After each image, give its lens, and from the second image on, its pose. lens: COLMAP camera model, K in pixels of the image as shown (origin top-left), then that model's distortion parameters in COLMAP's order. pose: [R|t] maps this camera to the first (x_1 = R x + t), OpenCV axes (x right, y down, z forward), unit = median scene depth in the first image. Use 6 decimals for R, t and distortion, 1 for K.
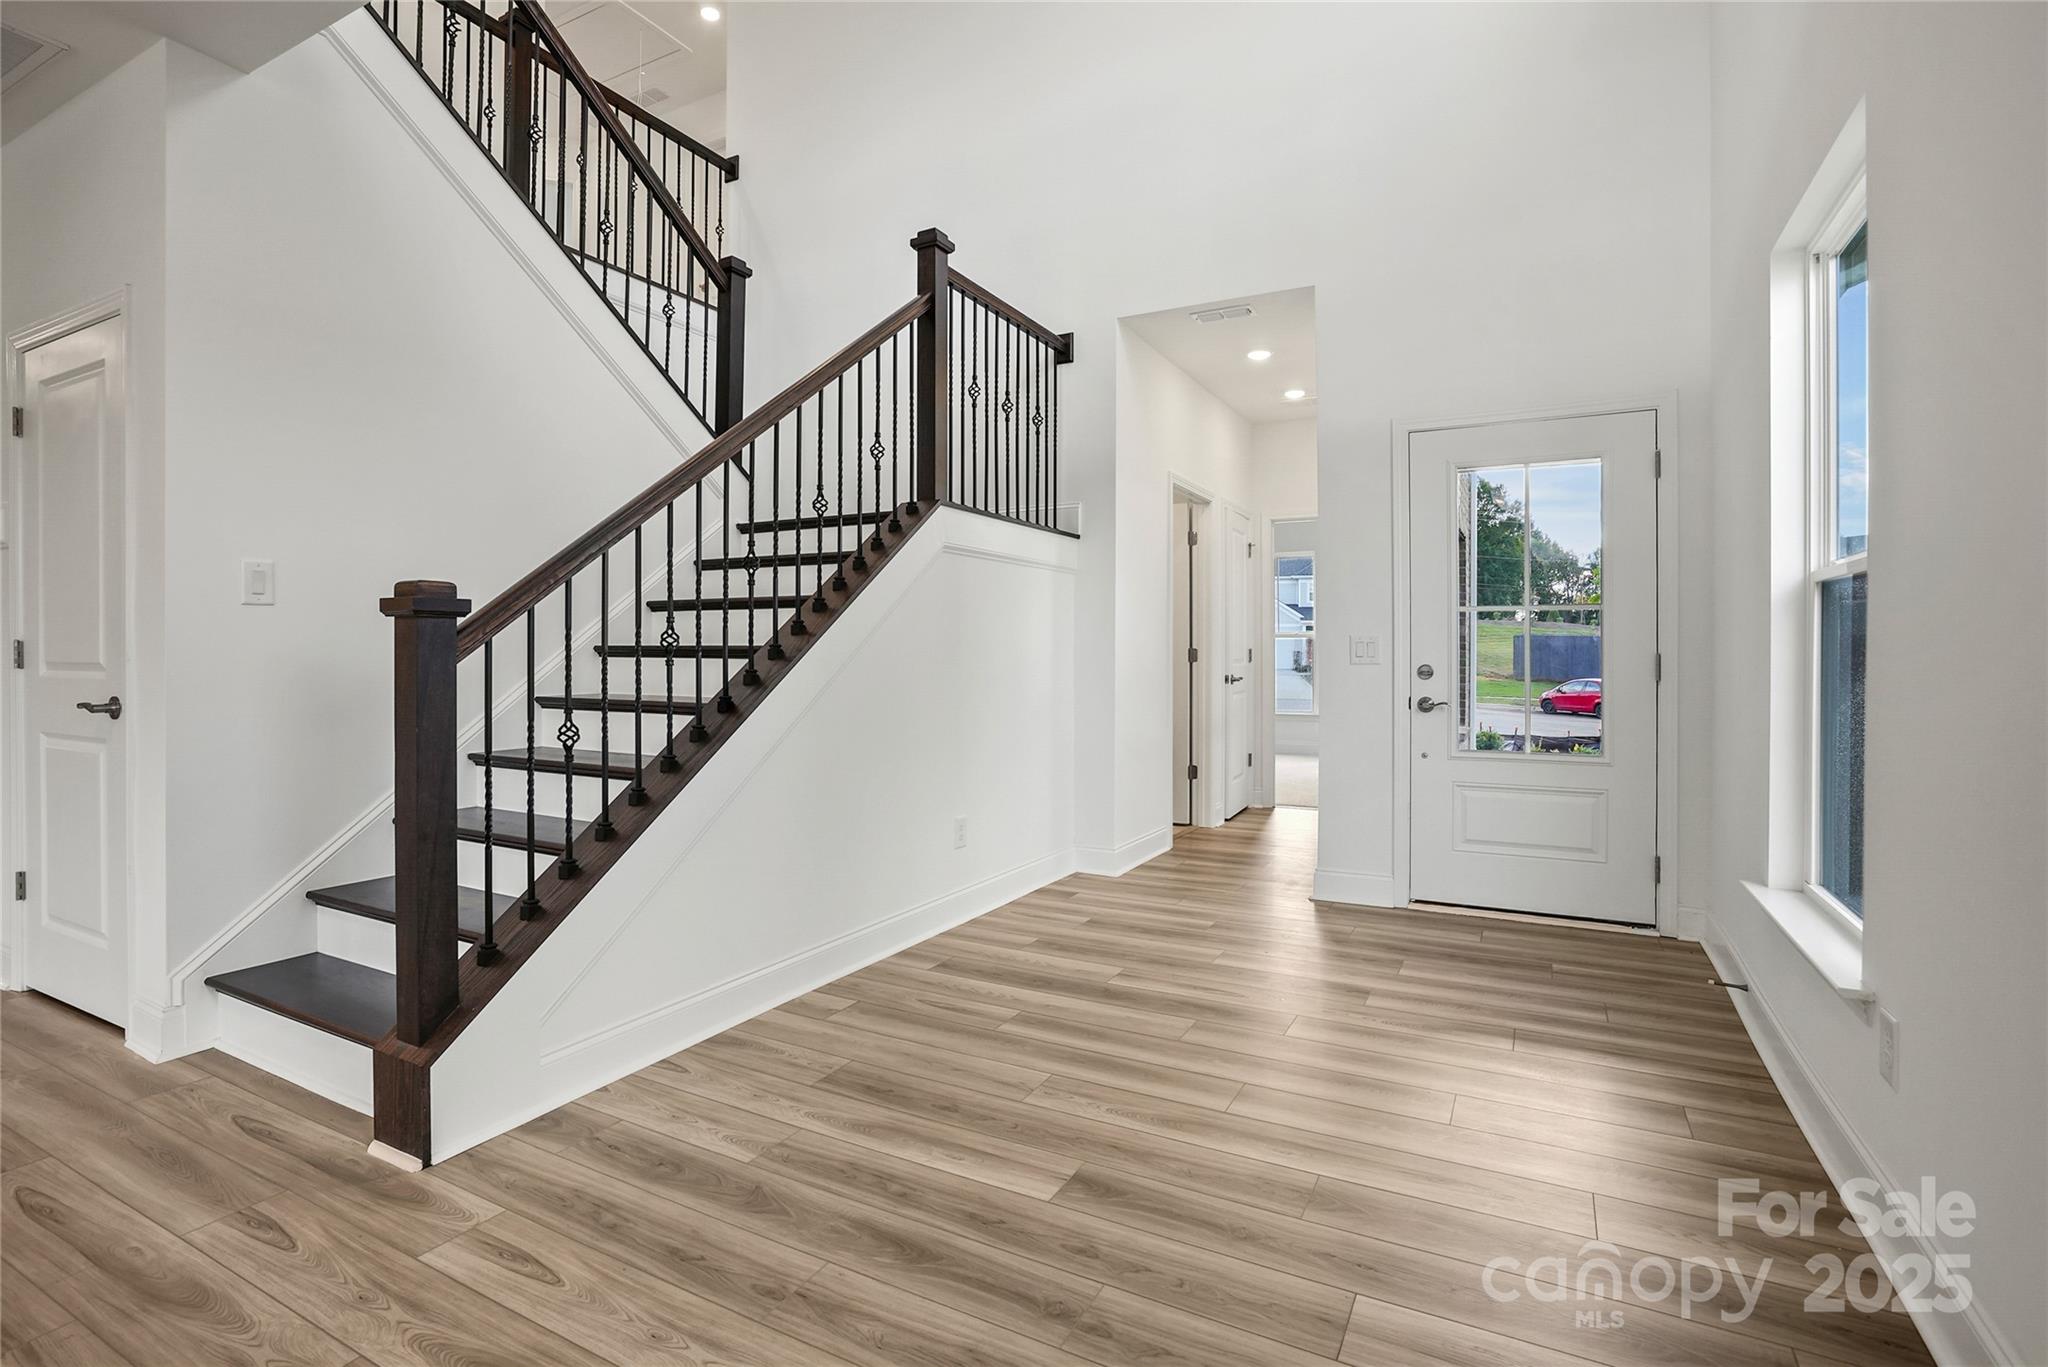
lens RADIAL K [[974.9, 0, 1039.0], [0, 974.9, 665.4], [0, 0, 1]] dist [-0.037226, 0.011057]
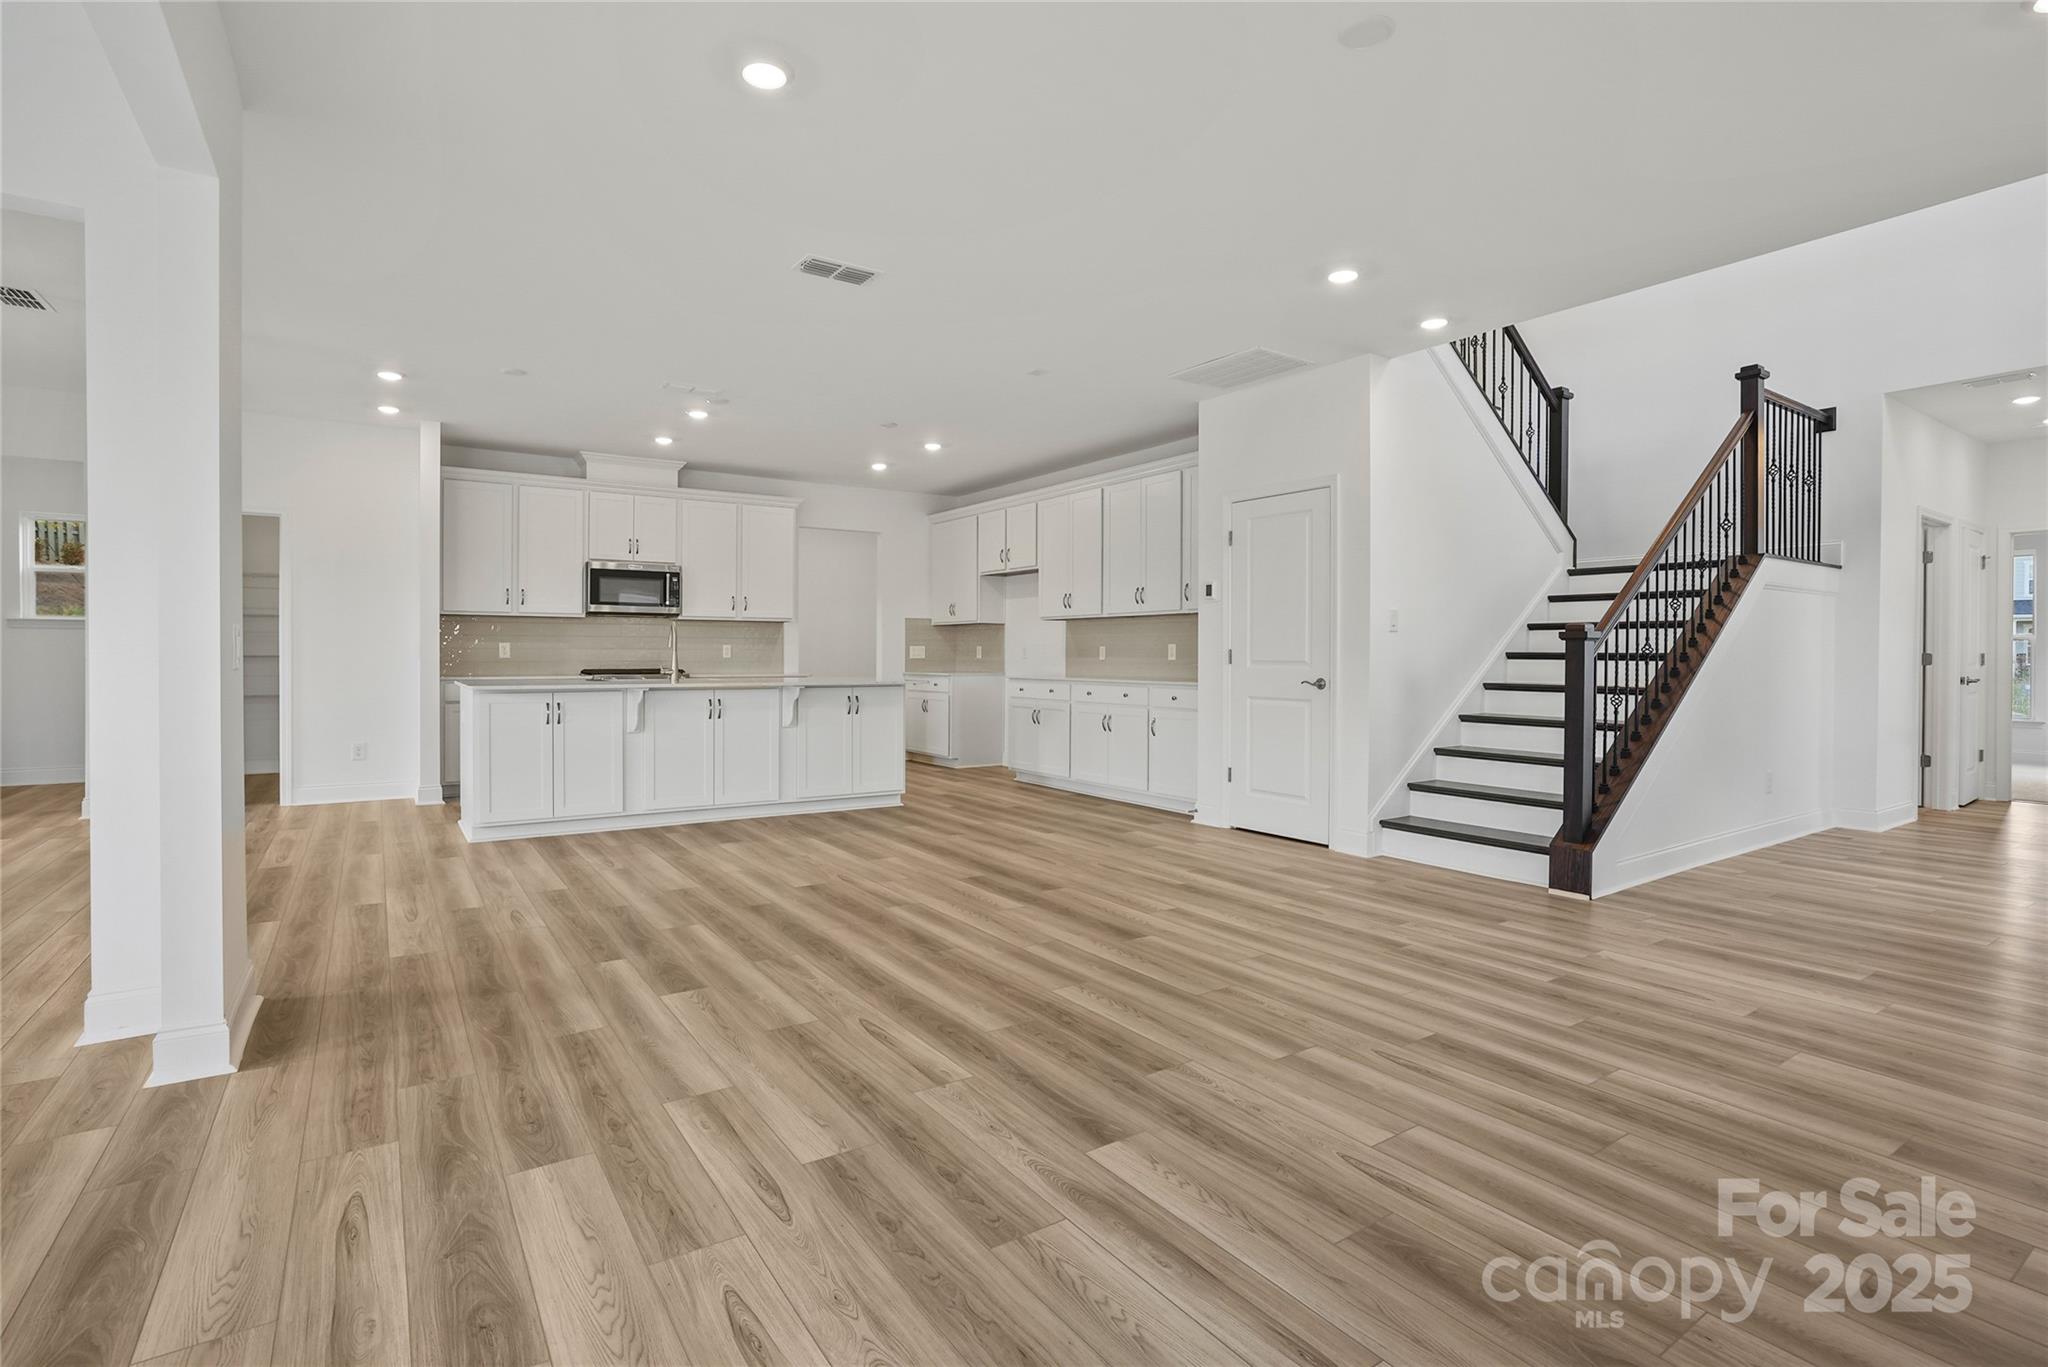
lens RADIAL K [[974.9, 0, 1016.6], [0, 974.9, 668.0], [0, 0, 1]] dist [-0.037226, 0.011057]
pose [[0.877762, 0.009638, -0.479000, -0.312715], [-0.007907, 0.999953, 0.005632, 0.002627], [0.479032, -0.001156, 0.877797, -0.628836]]
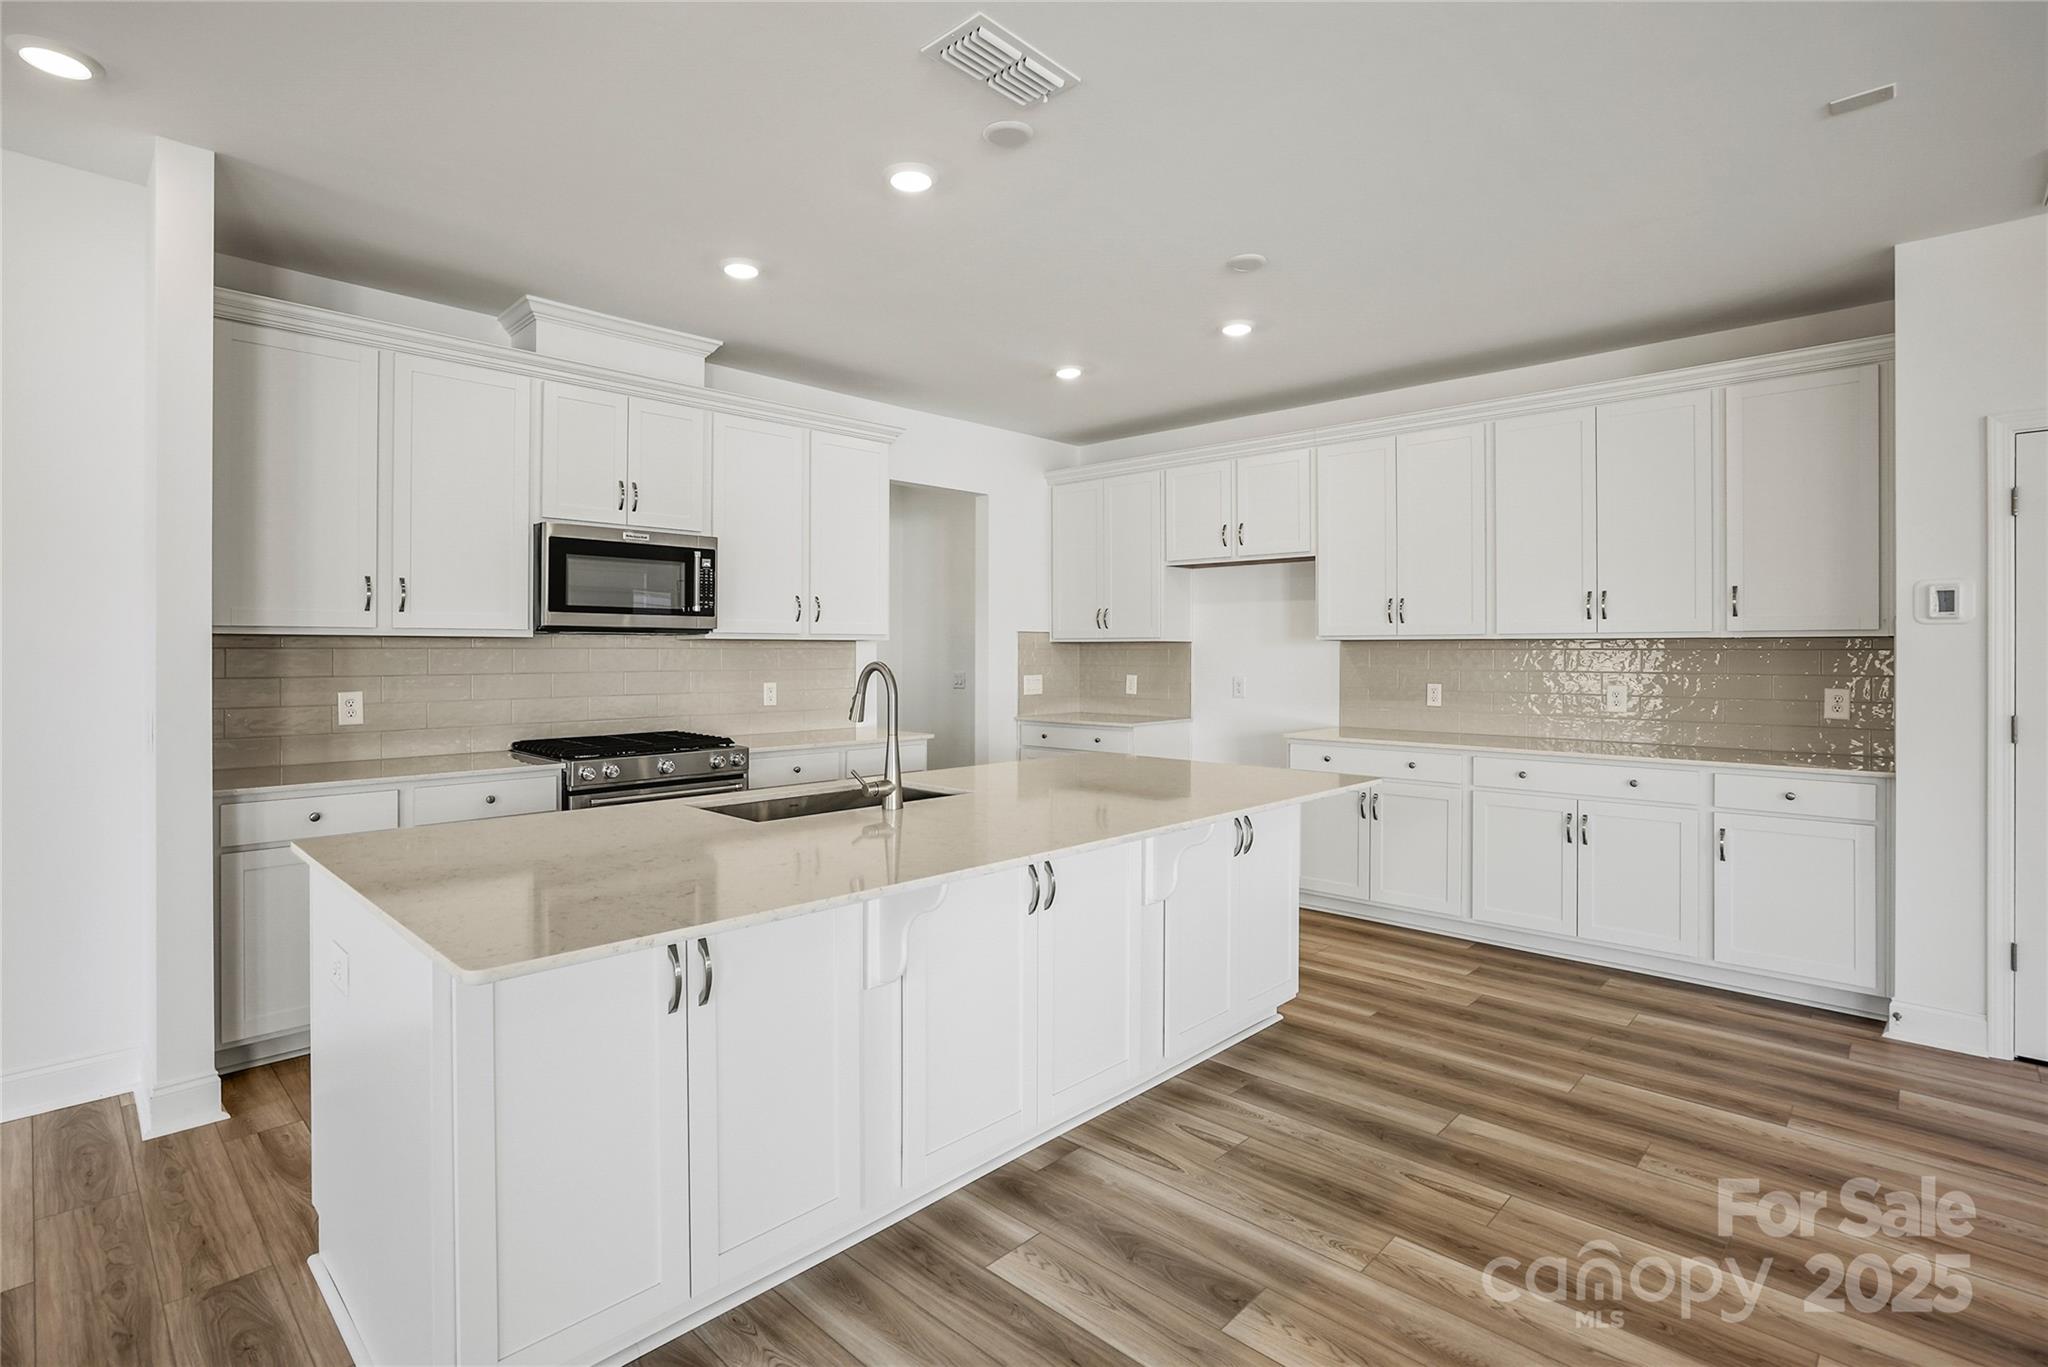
lens RADIAL K [[974.9, 0, 1021.5], [0, 974.9, 650.7], [0, 0, 1]] dist [-0.037226, 0.011057]
pose [[0.959952, 0.001049, -0.280163, -1.148892], [-0.003846, 0.999948, -0.009433, -0.052162], [0.280138, 0.010133, 0.959906, -0.181981]]
